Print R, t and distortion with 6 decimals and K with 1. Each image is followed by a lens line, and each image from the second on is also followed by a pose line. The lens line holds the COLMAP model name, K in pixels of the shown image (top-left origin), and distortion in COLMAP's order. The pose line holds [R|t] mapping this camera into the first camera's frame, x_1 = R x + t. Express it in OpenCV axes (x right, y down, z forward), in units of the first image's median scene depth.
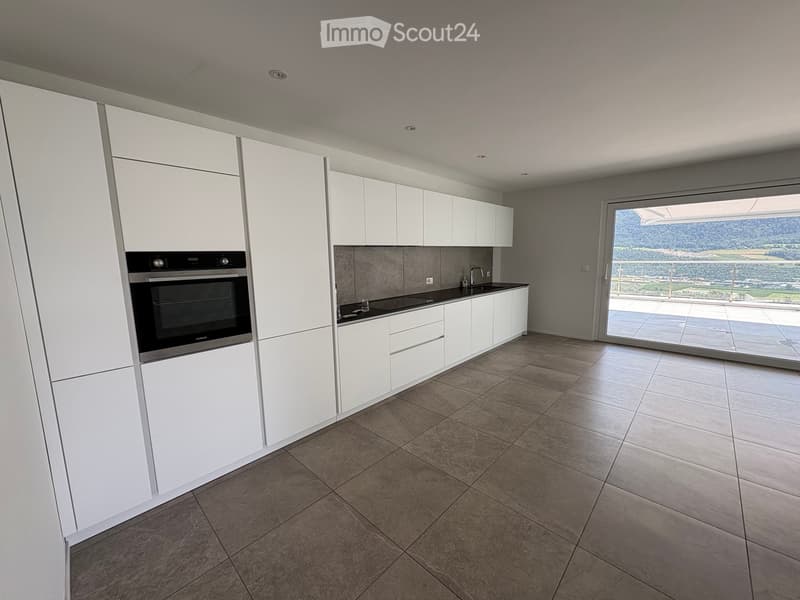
lens RADIAL K [[318.9, 0, 400.0], [0, 318.9, 300.0], [0, 0, 1]] dist [0.001850, 0.000047]
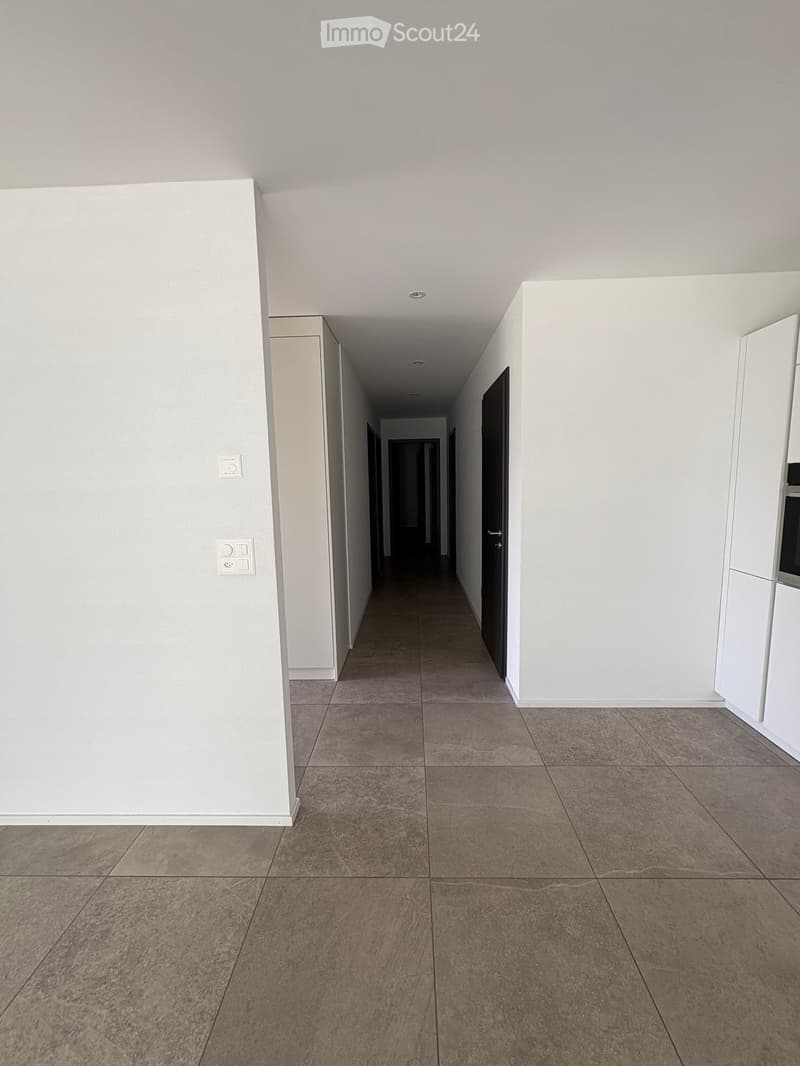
lens RADIAL K [[424.9, 0, 400.0], [0, 424.9, 533.0], [0, 0, 1]] dist [0.001850, 0.000047]
pose [[-0.739519, 0.115290, -0.663189, 0.868032], [-0.059647, 0.970125, 0.235161, -0.175921], [0.670488, 0.213463, -0.710548, 1.170729]]
